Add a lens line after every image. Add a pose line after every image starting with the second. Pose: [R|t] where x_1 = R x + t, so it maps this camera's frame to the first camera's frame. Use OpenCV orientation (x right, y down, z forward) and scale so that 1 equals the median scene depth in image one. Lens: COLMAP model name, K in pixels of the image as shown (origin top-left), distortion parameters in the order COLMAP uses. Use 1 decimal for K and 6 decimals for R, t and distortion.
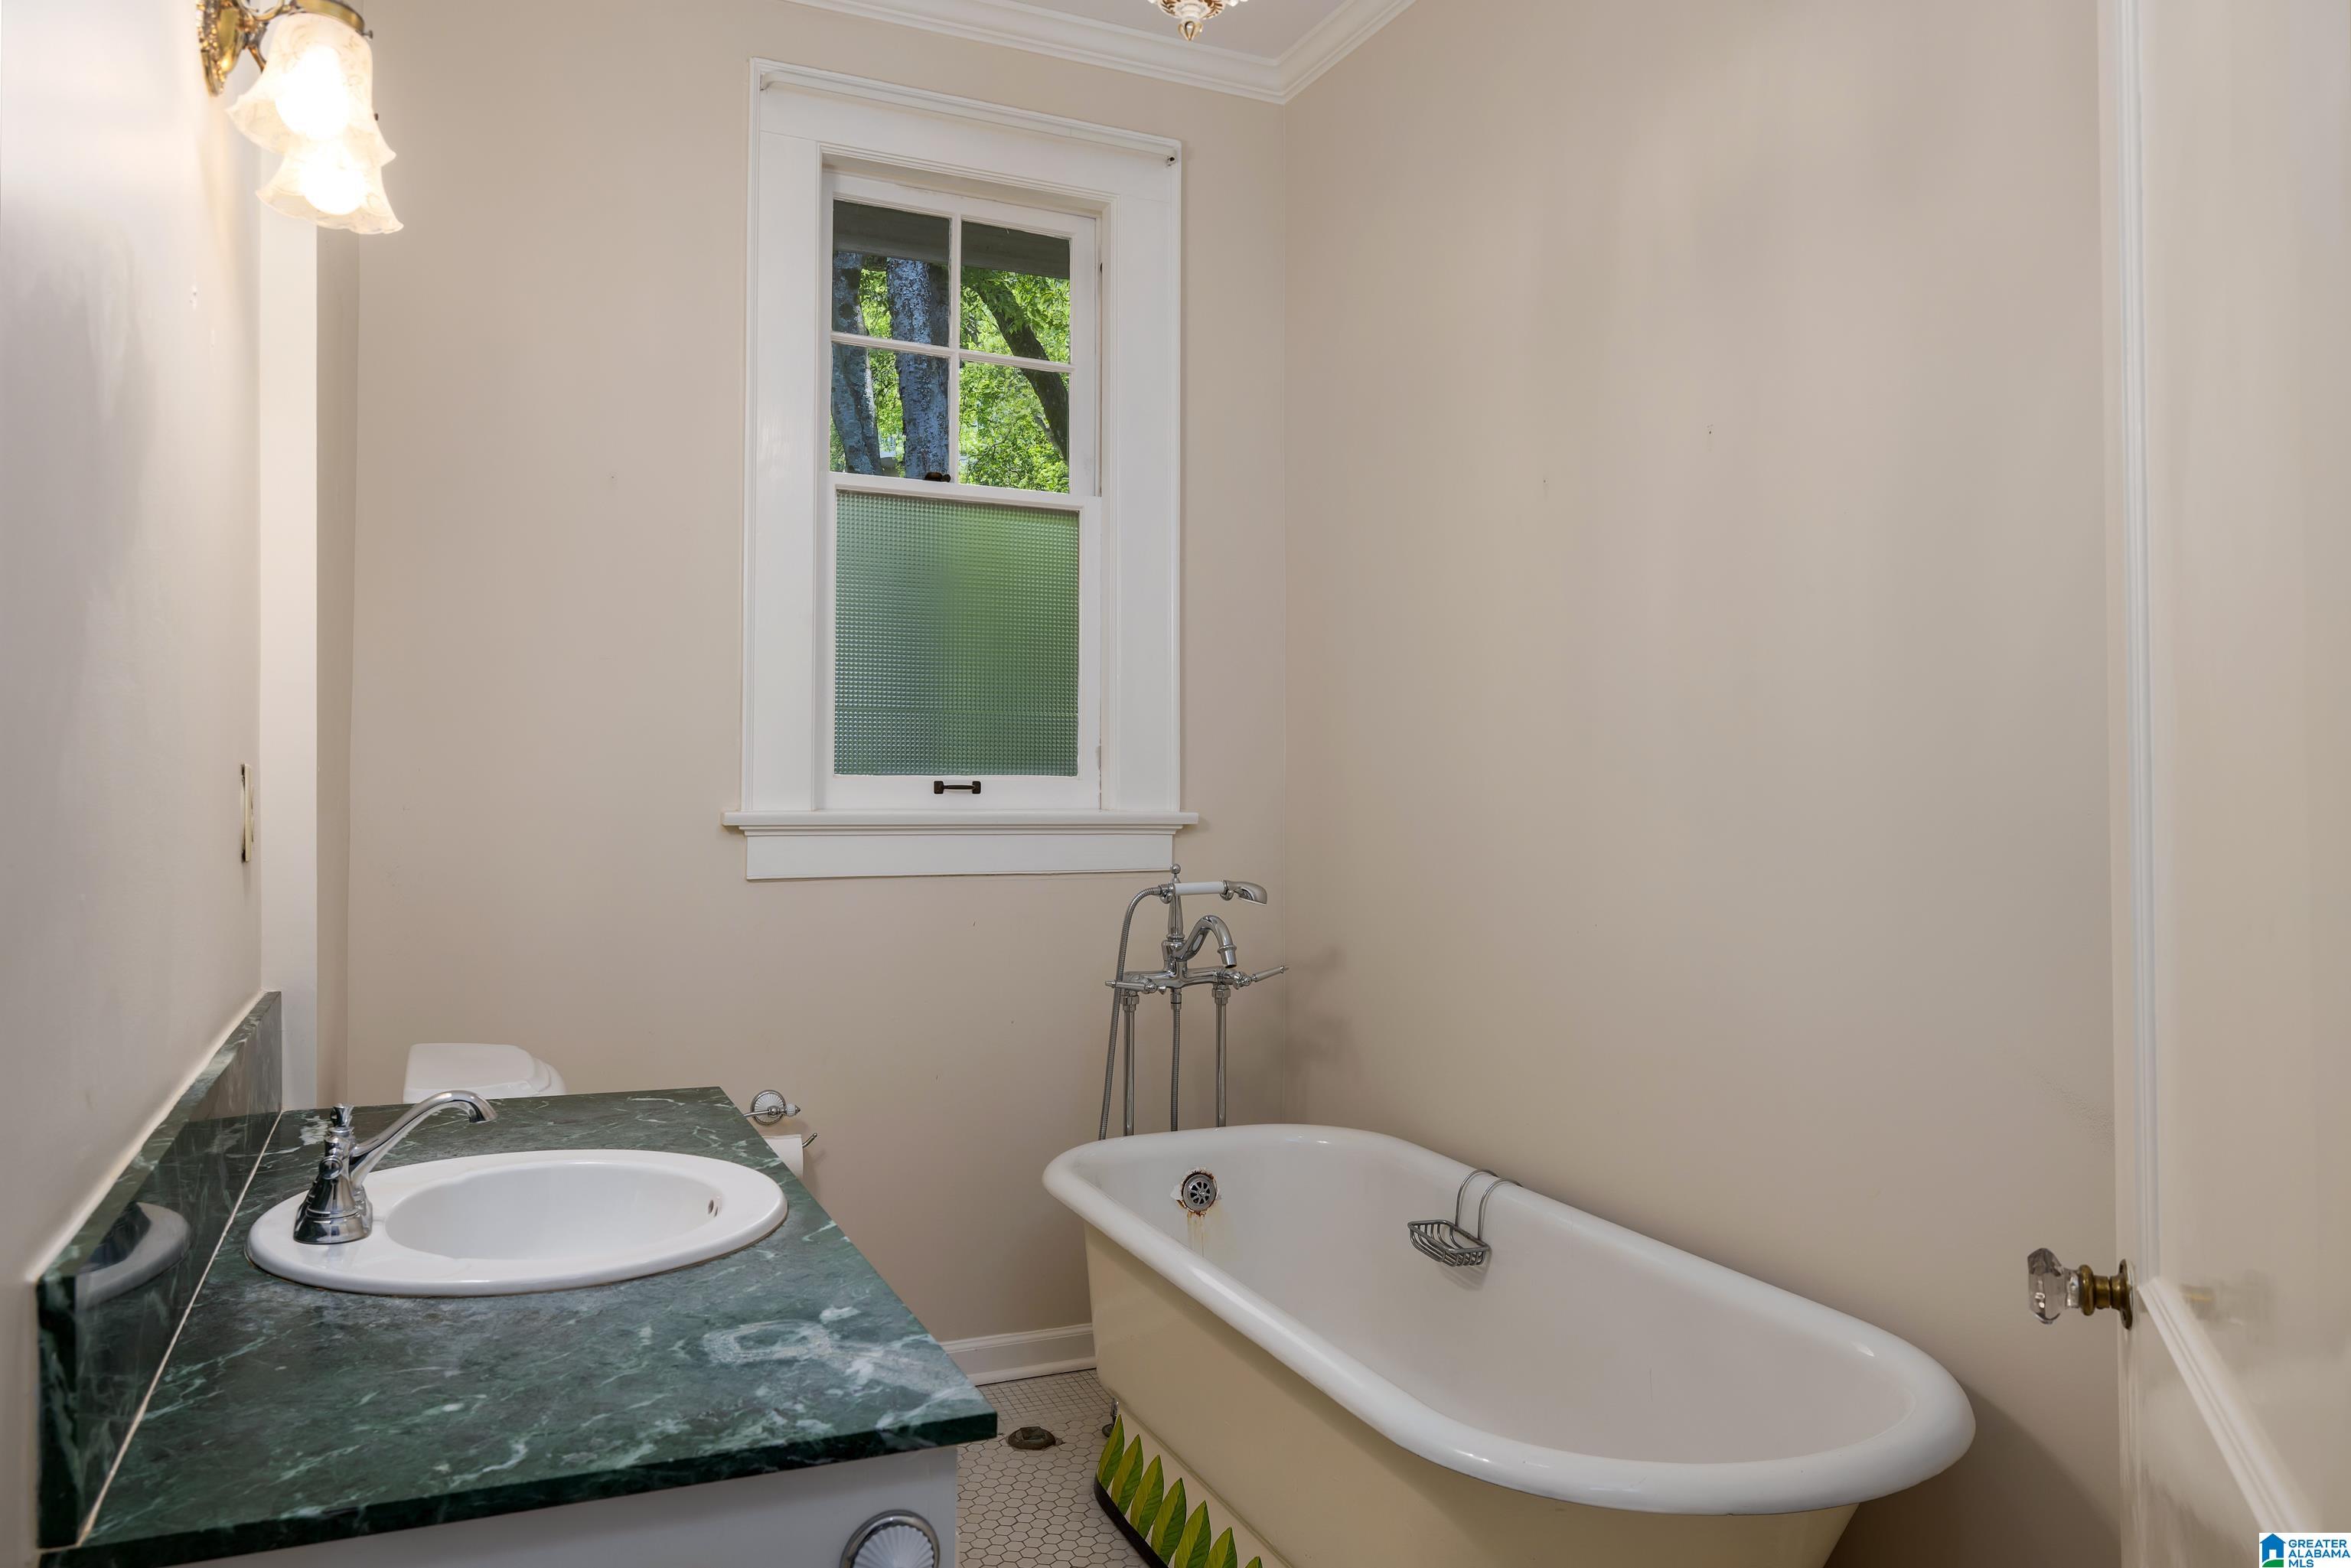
lens RADIAL K [[1585.8, 0, 1175.8], [0, 1585.8, 792.0], [0, 0, 1]] dist [-0.002151, -0.001421]
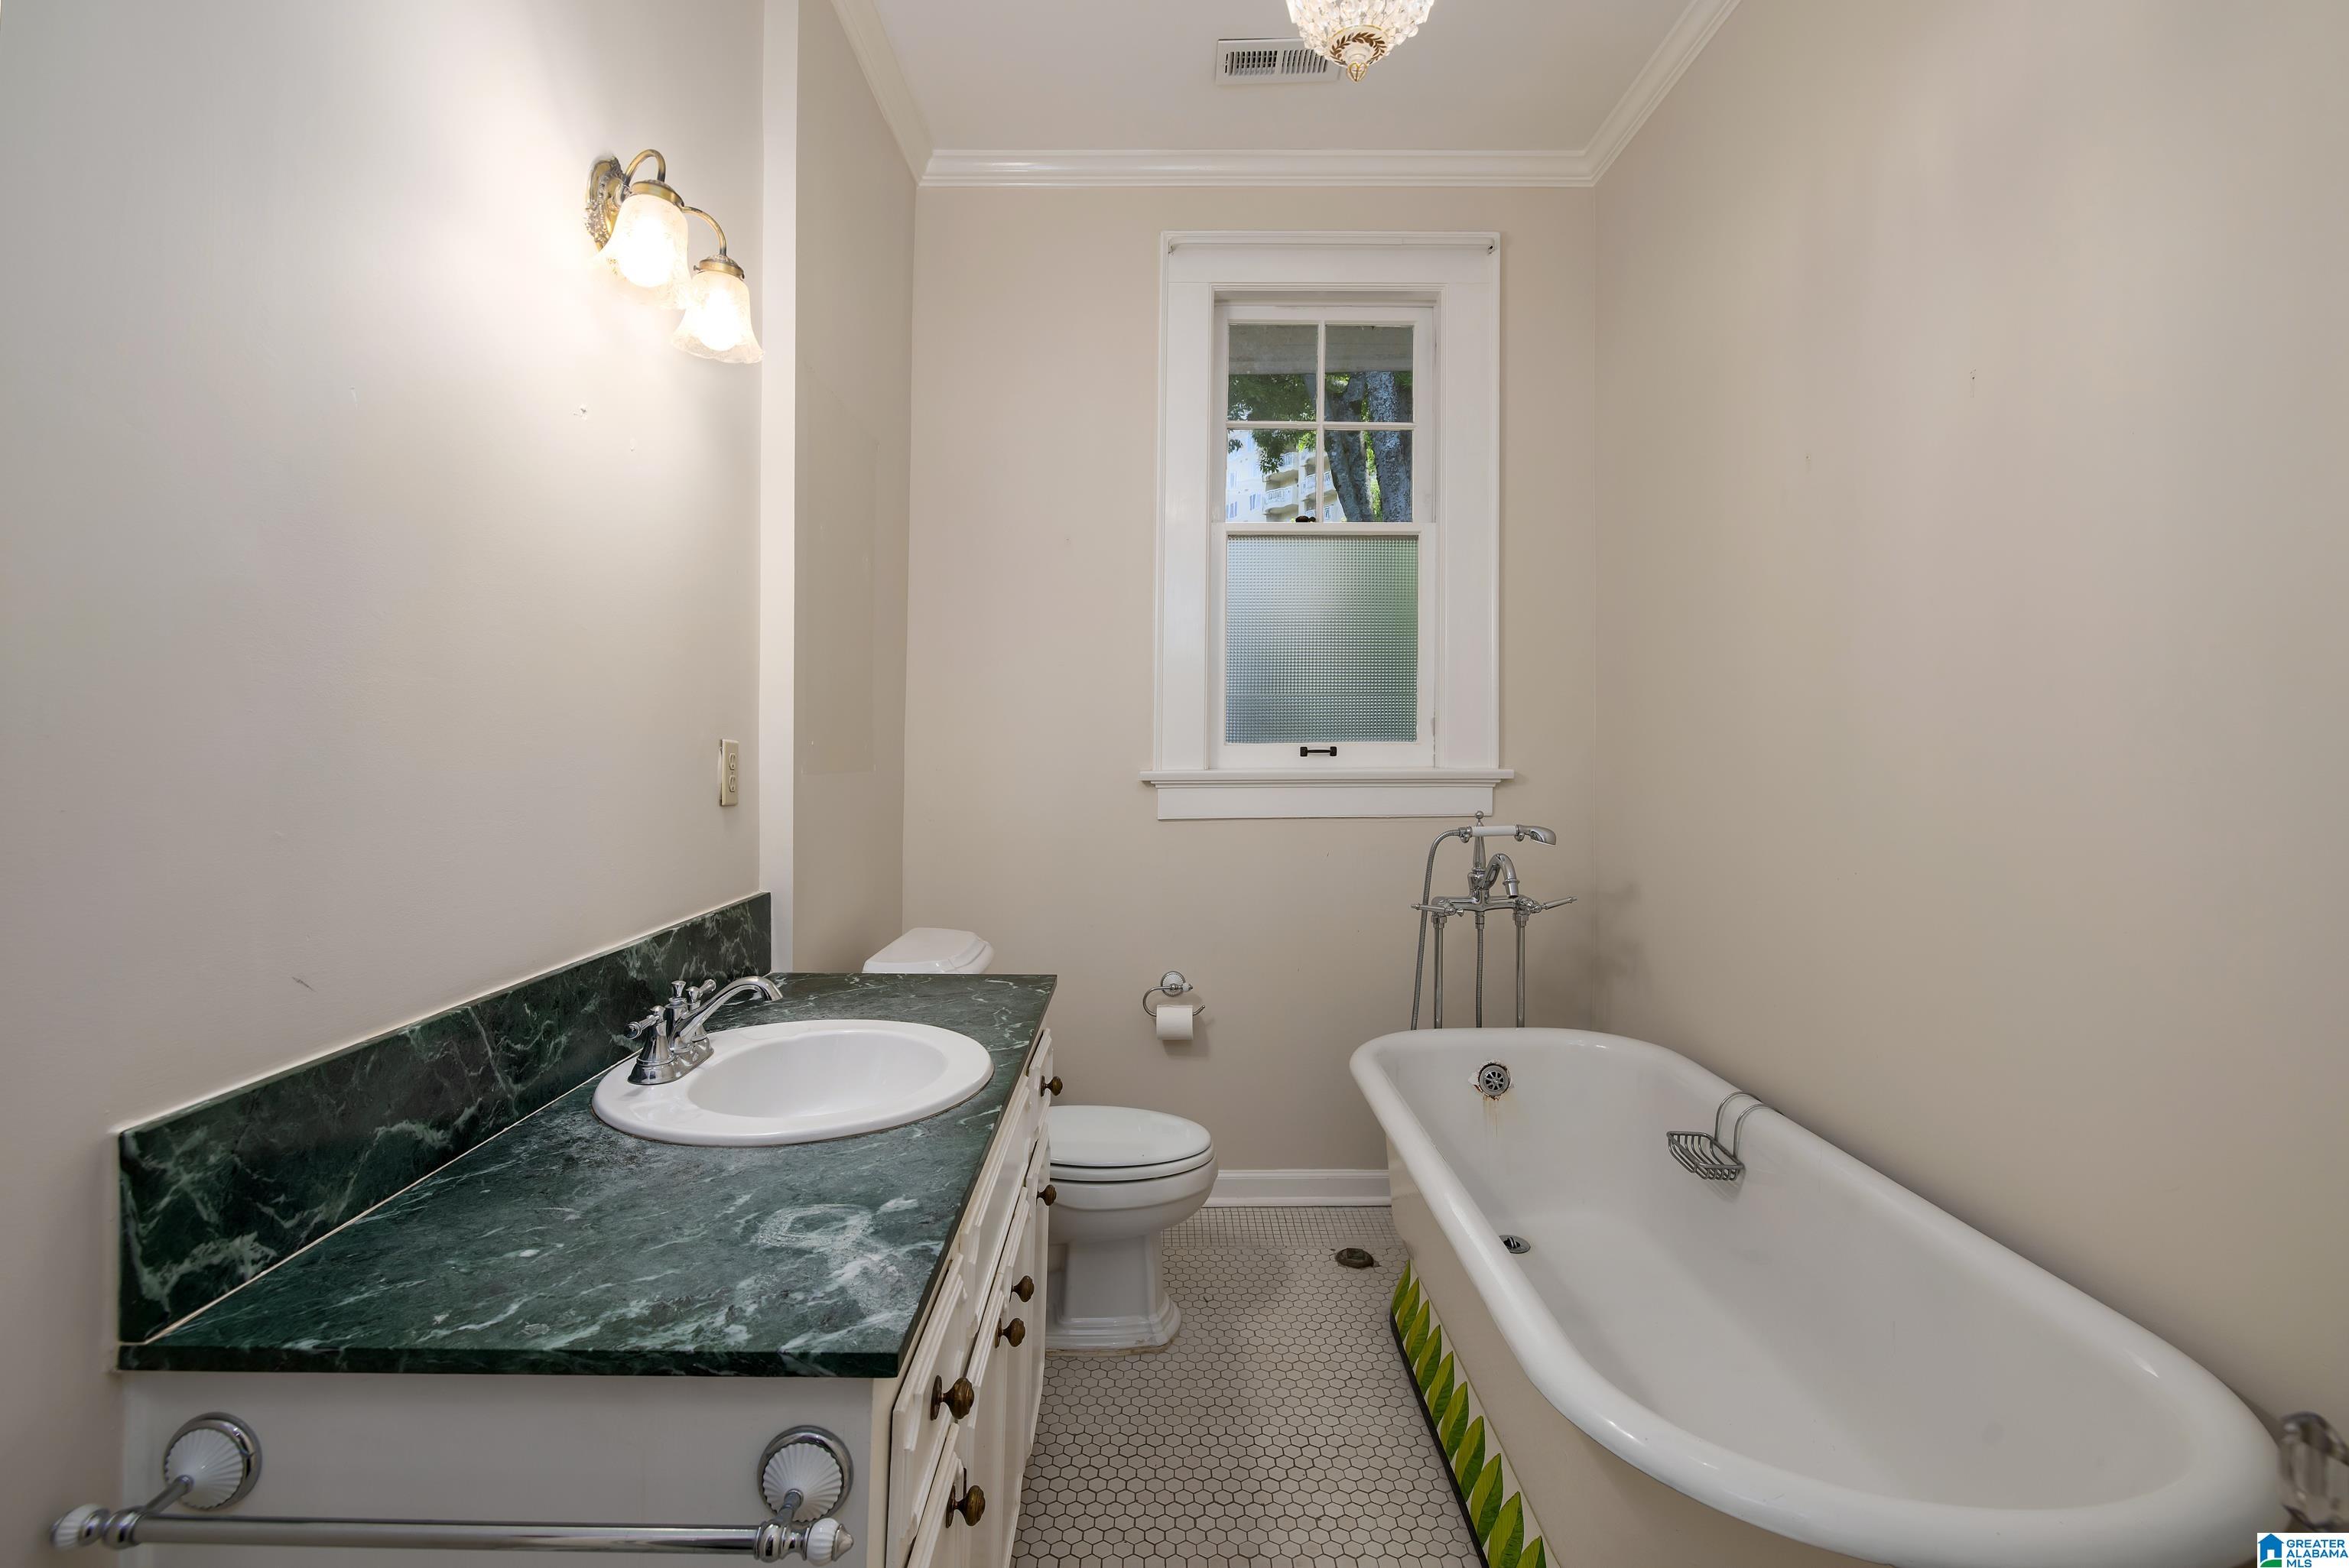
lens RADIAL K [[1045.6, 0, 1168.5], [0, 1045.6, 767.8], [0, 0, 1]] dist [-0.013888, 0.002955]
pose [[0.912038, -0.009031, -0.410006, 0.126773], [0.012320, 0.999910, 0.005381, 0.005426], [0.409920, -0.009959, 0.912067, 0.182380]]
